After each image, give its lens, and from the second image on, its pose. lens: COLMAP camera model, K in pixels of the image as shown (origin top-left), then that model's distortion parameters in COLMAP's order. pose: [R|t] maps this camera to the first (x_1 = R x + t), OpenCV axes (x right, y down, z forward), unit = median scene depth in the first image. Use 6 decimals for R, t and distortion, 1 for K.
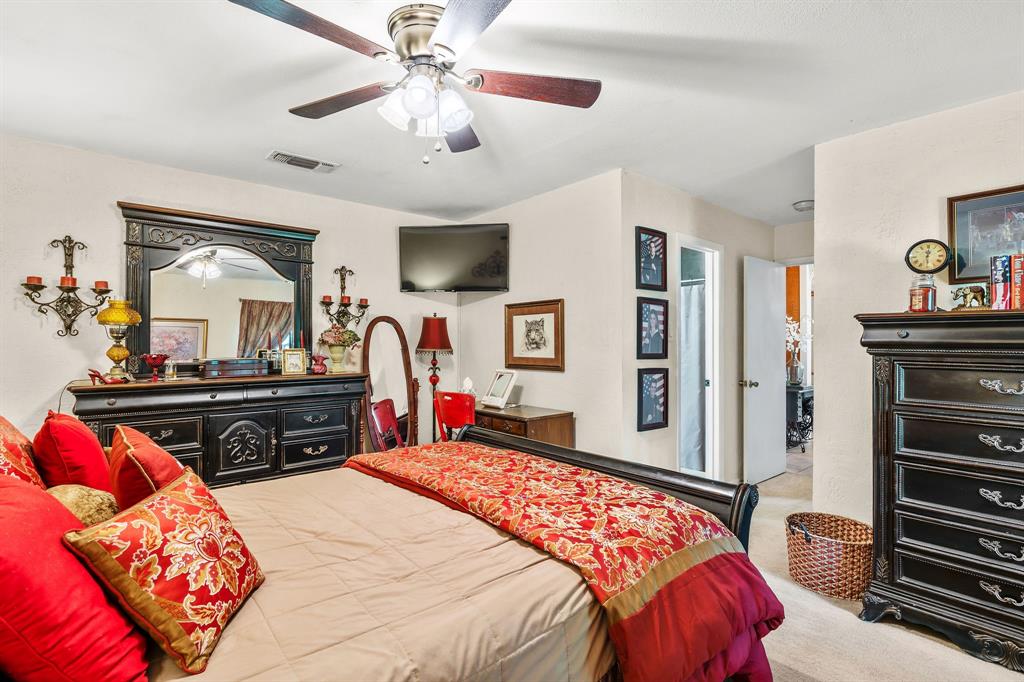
lens RADIAL K [[478.4, 0, 520.5], [0, 478.4, 341.5], [0, 0, 1]] dist [-0.002426, 0.003338]
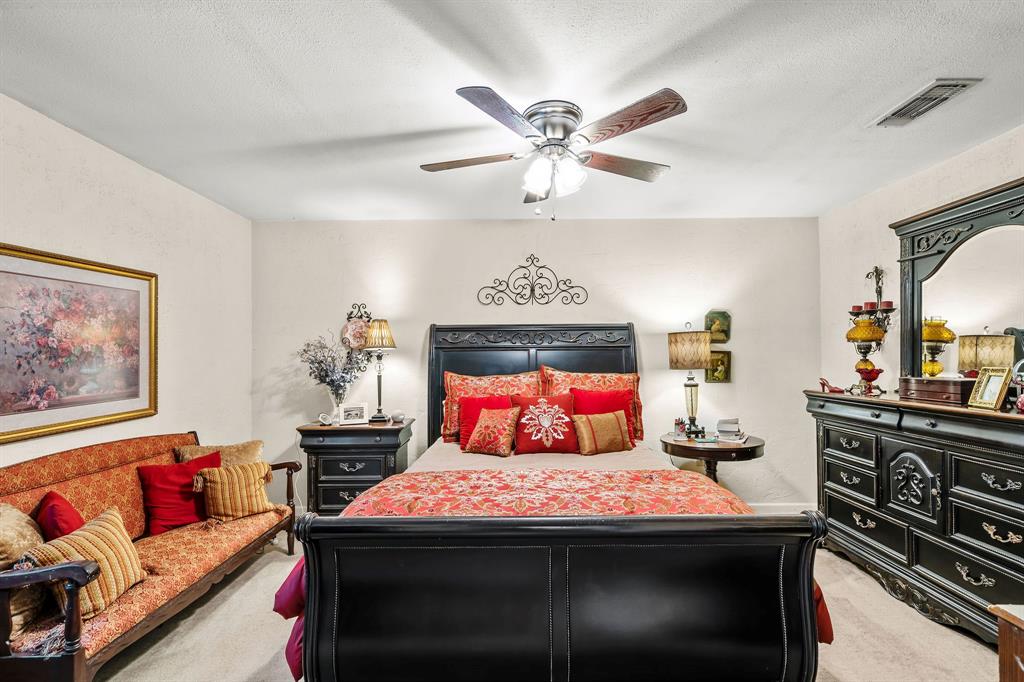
lens RADIAL K [[478.4, 0, 513.0], [0, 478.4, 349.3], [0, 0, 1]] dist [-0.002426, 0.003338]
pose [[-0.655441, -0.012764, -0.755139, 0.483622], [-0.003613, 0.999899, -0.013766, 0.002012], [0.755238, -0.006294, -0.655420, 1.012098]]
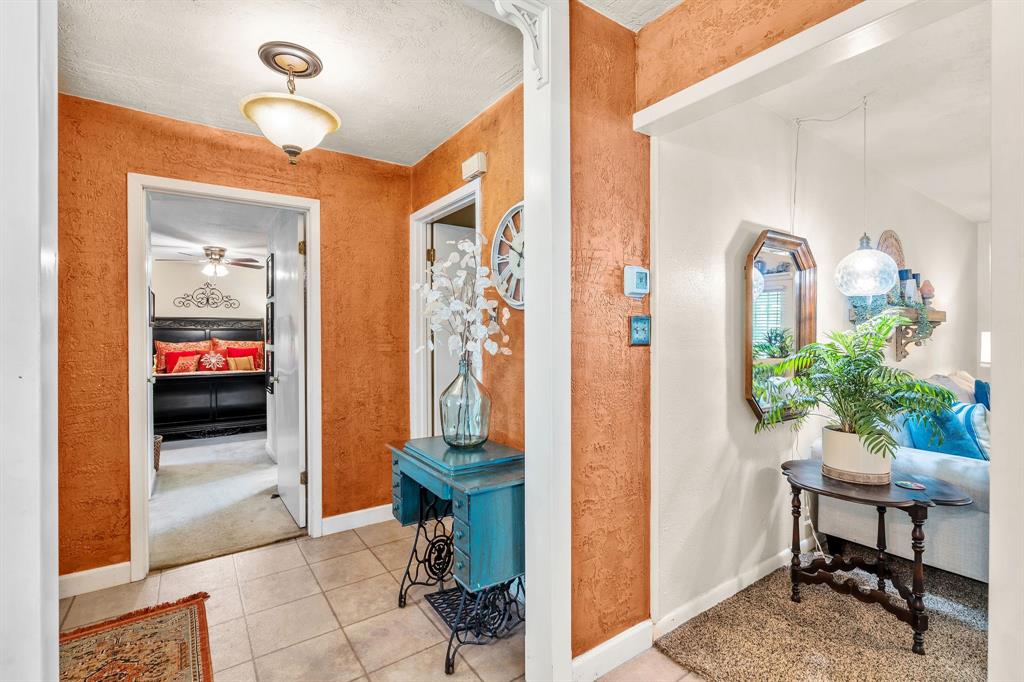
lens RADIAL K [[478.4, 0, 520.6], [0, 478.4, 338.2], [0, 0, 1]] dist [-0.002426, 0.003338]
pose [[-0.101328, -0.001333, -0.994852, 1.873738], [-0.008711, 0.999962, -0.000453, 0.015816], [0.994815, 0.008620, -0.101335, 2.151693]]
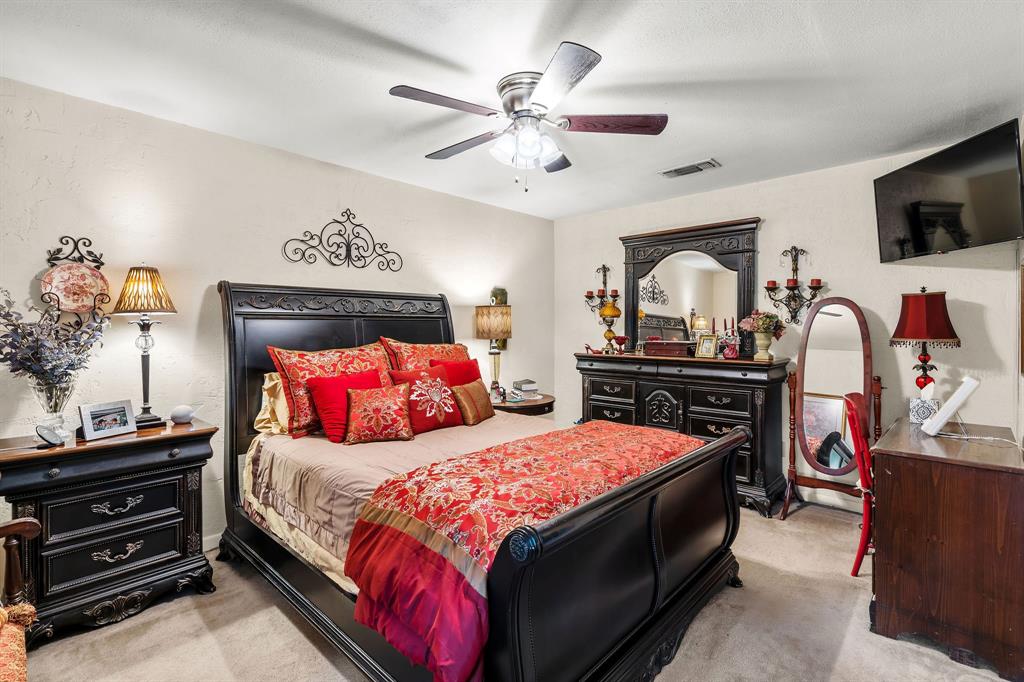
lens RADIAL K [[478.4, 0, 516.9], [0, 478.4, 326.0], [0, 0, 1]] dist [-0.002426, 0.003338]
pose [[0.112191, -0.007871, -0.993656, 0.629665], [-0.005010, 0.999951, -0.008486, 0.009007], [0.993674, 0.005930, 0.112146, 0.472839]]
